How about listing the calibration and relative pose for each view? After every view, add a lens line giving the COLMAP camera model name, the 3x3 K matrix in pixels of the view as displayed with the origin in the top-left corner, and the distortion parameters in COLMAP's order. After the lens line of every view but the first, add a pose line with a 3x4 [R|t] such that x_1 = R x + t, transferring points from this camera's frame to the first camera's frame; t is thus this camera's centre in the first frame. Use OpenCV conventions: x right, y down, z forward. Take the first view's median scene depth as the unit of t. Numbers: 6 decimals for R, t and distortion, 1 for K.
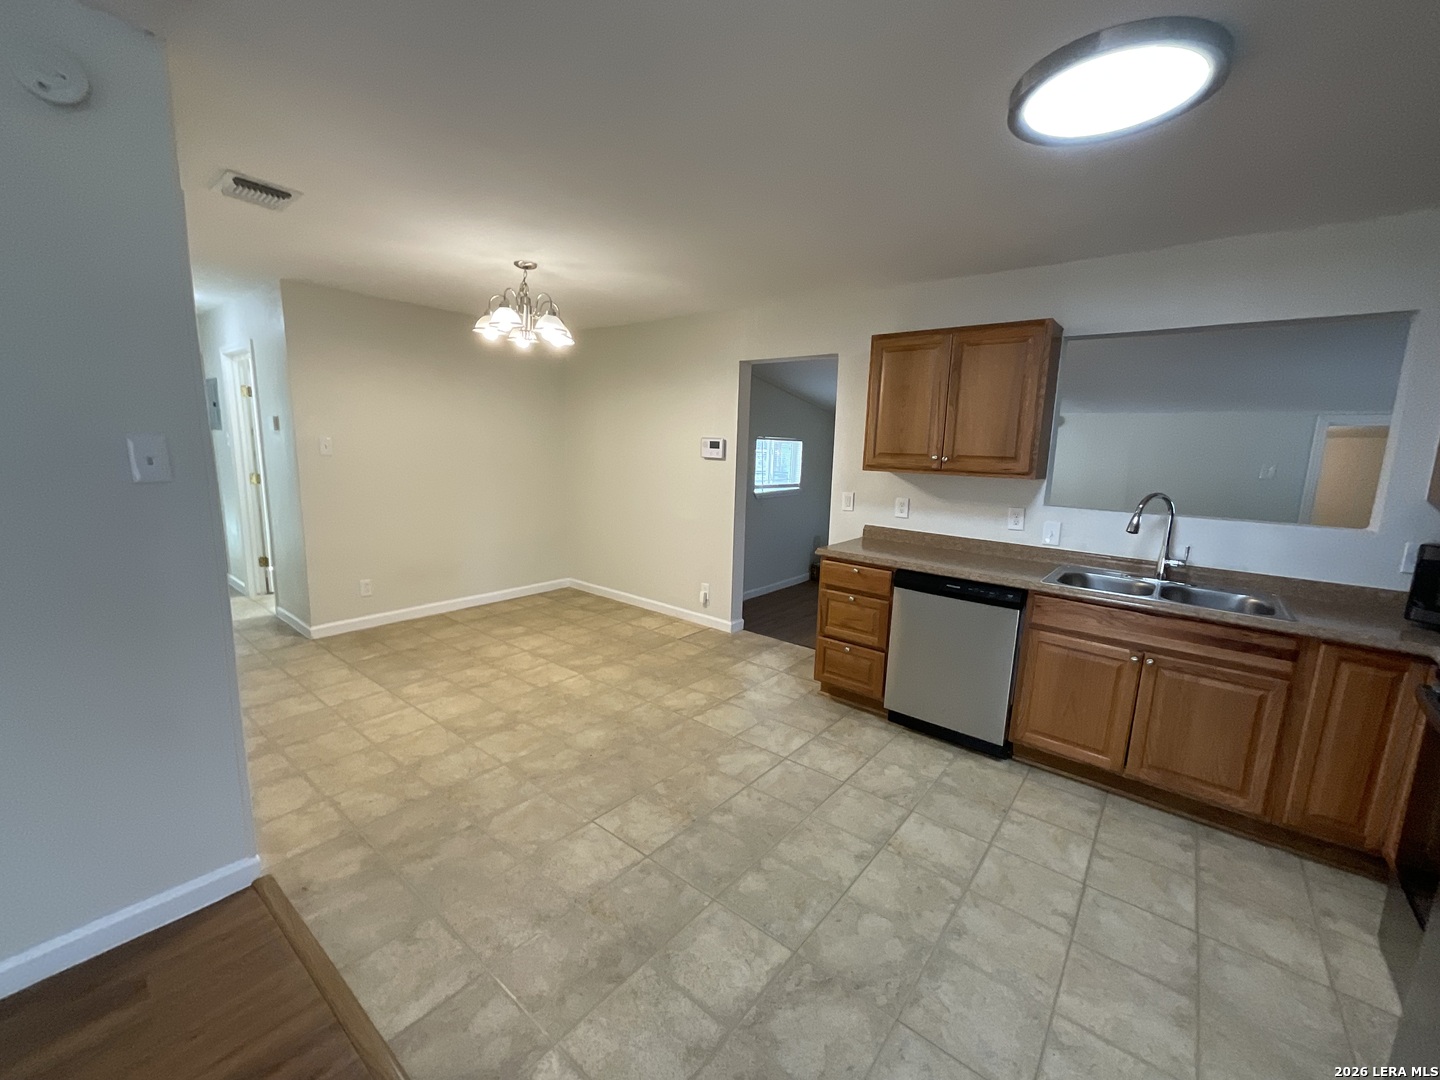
lens RADIAL K [[584.4, 0, 715.1], [0, 584.4, 542.0], [0, 0, 1]] dist [-0.000487, -0.000180]
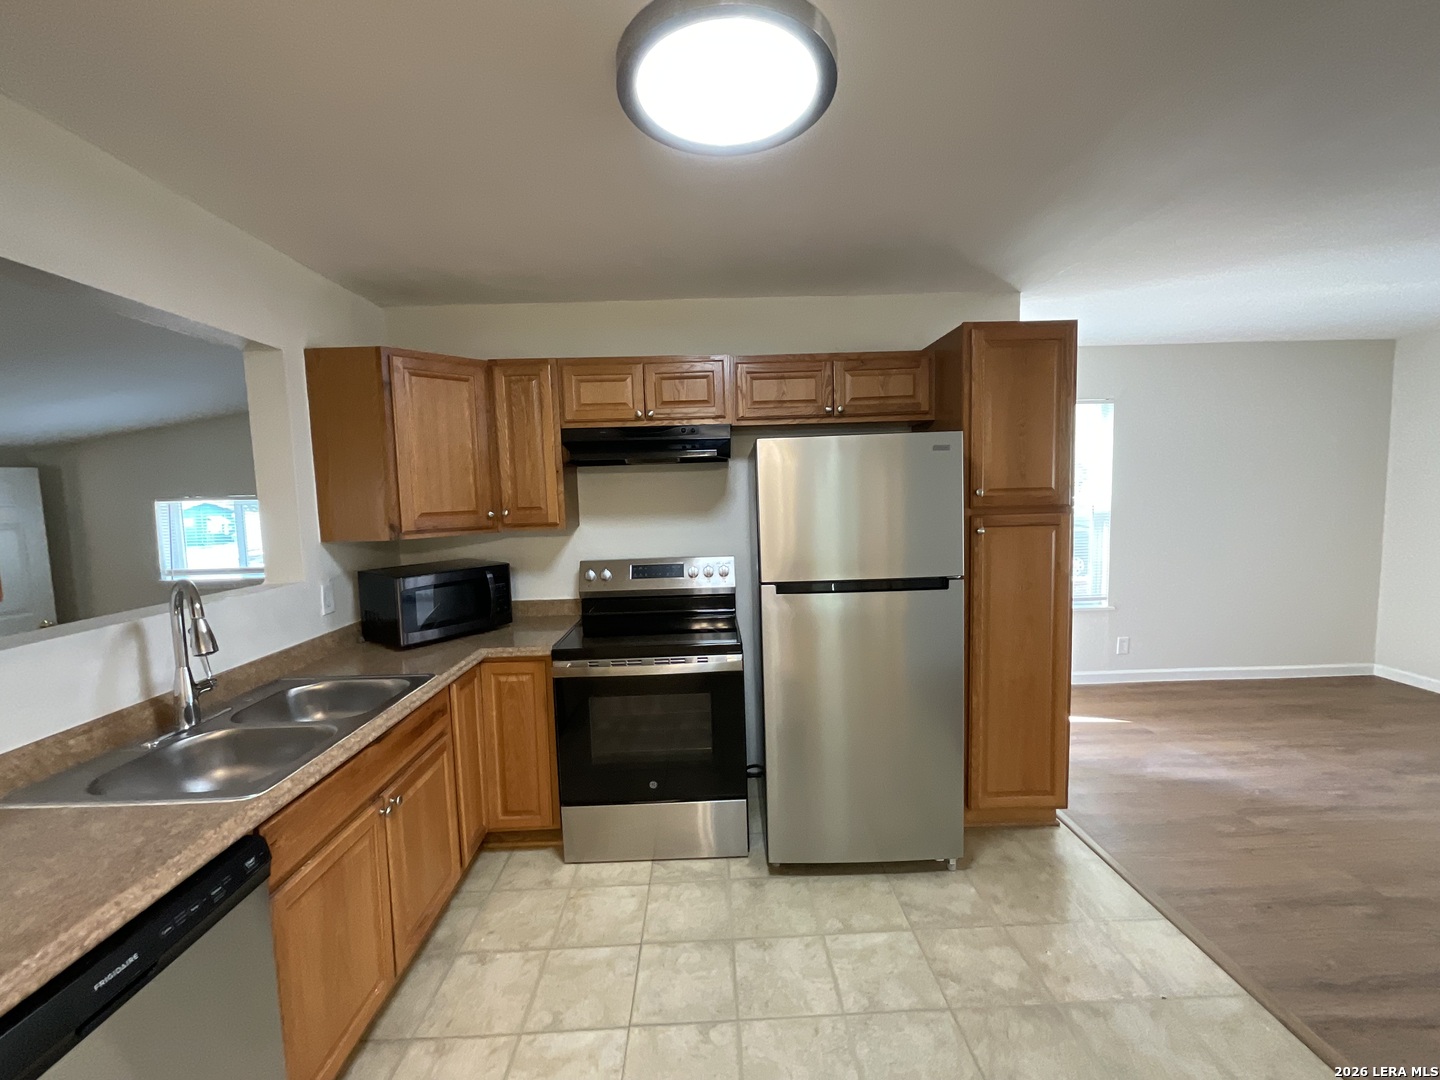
lens RADIAL K [[584.4, 0, 715.5], [0, 584.4, 540.5], [0, 0, 1]] dist [-0.000487, -0.000180]
pose [[-0.645644, -0.078982, 0.759543, -0.006420], [0.134876, 0.967205, 0.215227, -0.142000], [-0.751633, 0.241404, -0.613817, 0.773293]]
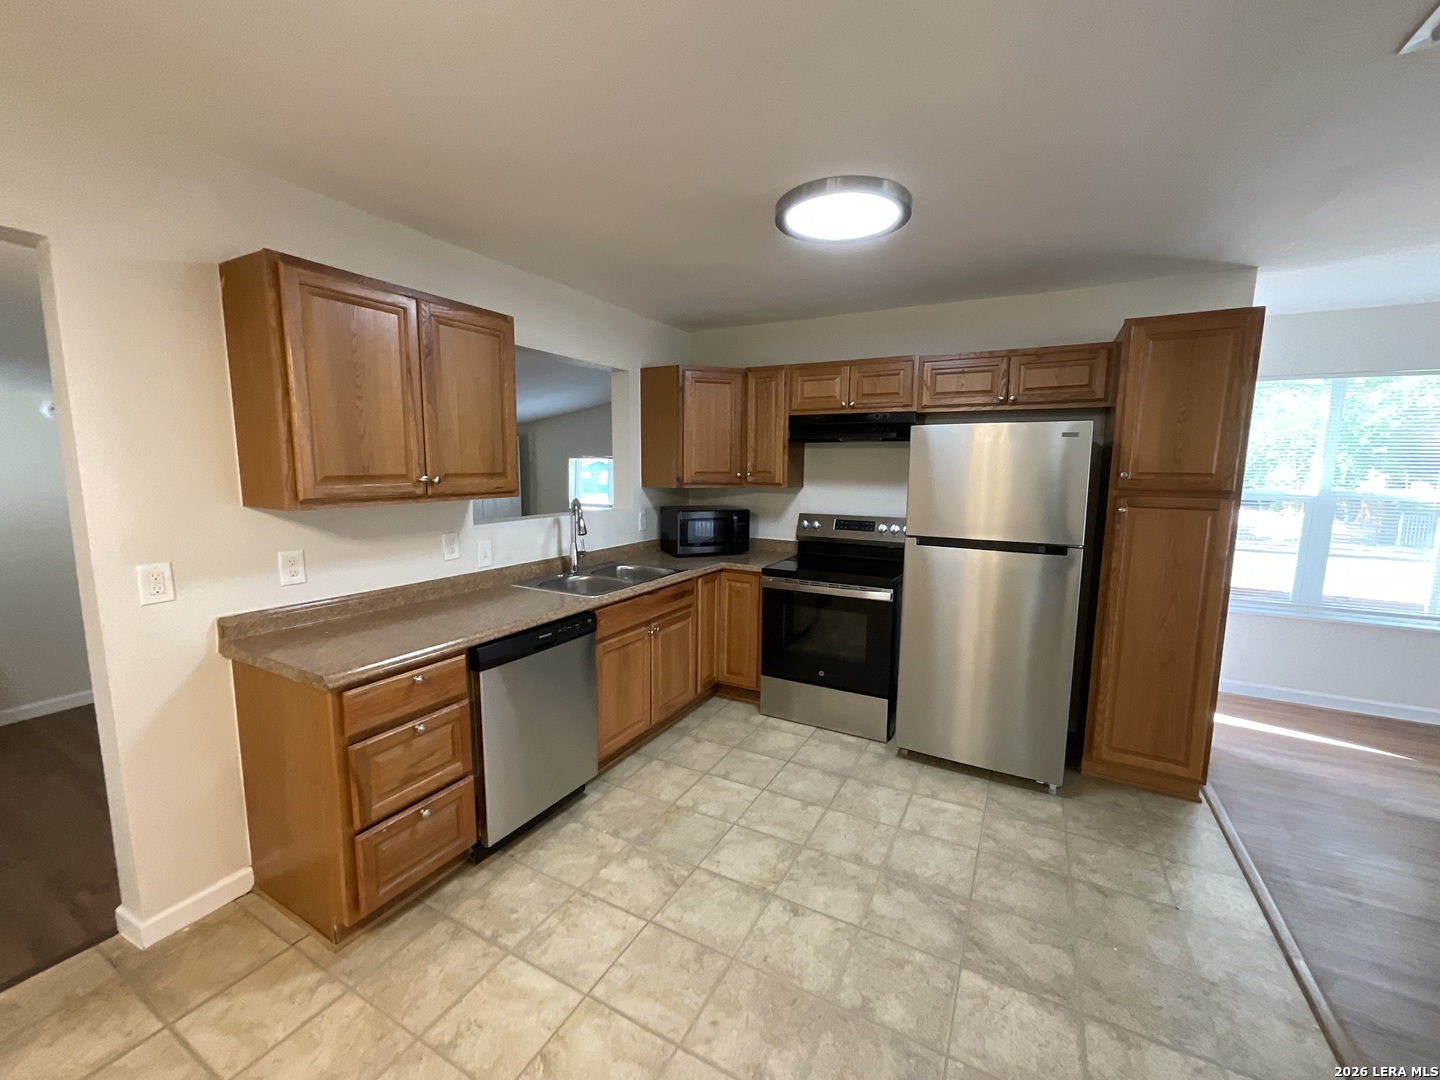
lens RADIAL K [[584.4, 0, 716.0], [0, 584.4, 542.3], [0, 0, 1]] dist [-0.000487, -0.000180]
pose [[-0.178402, -0.163792, 0.970229, -0.343255], [0.147875, 0.970386, 0.191009, -0.145213], [-0.972782, 0.177549, -0.148898, 0.748068]]
